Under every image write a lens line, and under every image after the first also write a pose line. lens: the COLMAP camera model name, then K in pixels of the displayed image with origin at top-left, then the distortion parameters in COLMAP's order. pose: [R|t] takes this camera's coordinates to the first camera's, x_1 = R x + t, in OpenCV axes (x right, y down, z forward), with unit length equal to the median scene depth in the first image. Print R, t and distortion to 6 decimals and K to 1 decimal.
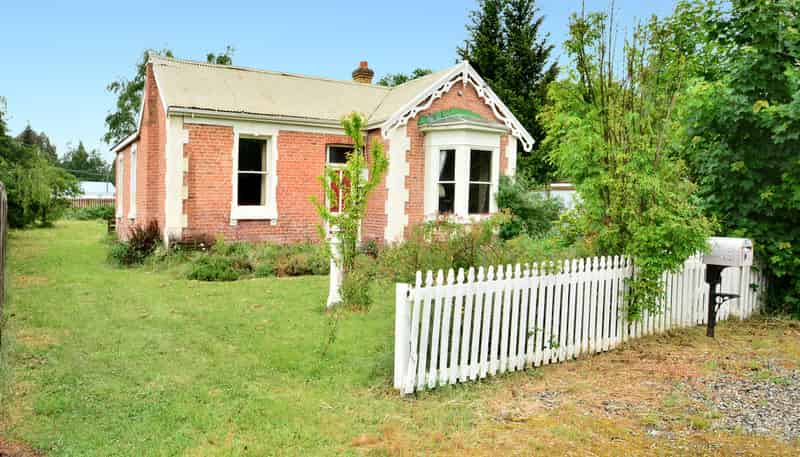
lens RADIAL K [[525.7, 0, 400.0], [0, 525.7, 228.5], [0, 0, 1]] dist [-0.022036, 0.000492]
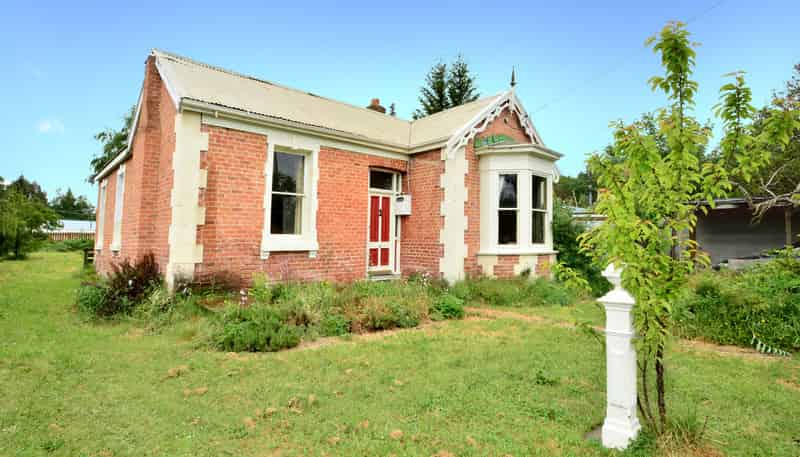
lens RADIAL K [[379.7, 0, 419.7], [0, 379.7, 225.0], [0, 0, 1]] dist [-0.000052, -0.000358]
pose [[0.979162, 0.005829, 0.202998, -0.197185], [0.010414, 0.996832, -0.078853, -0.009044], [-0.202814, 0.079324, 0.975999, 0.377292]]
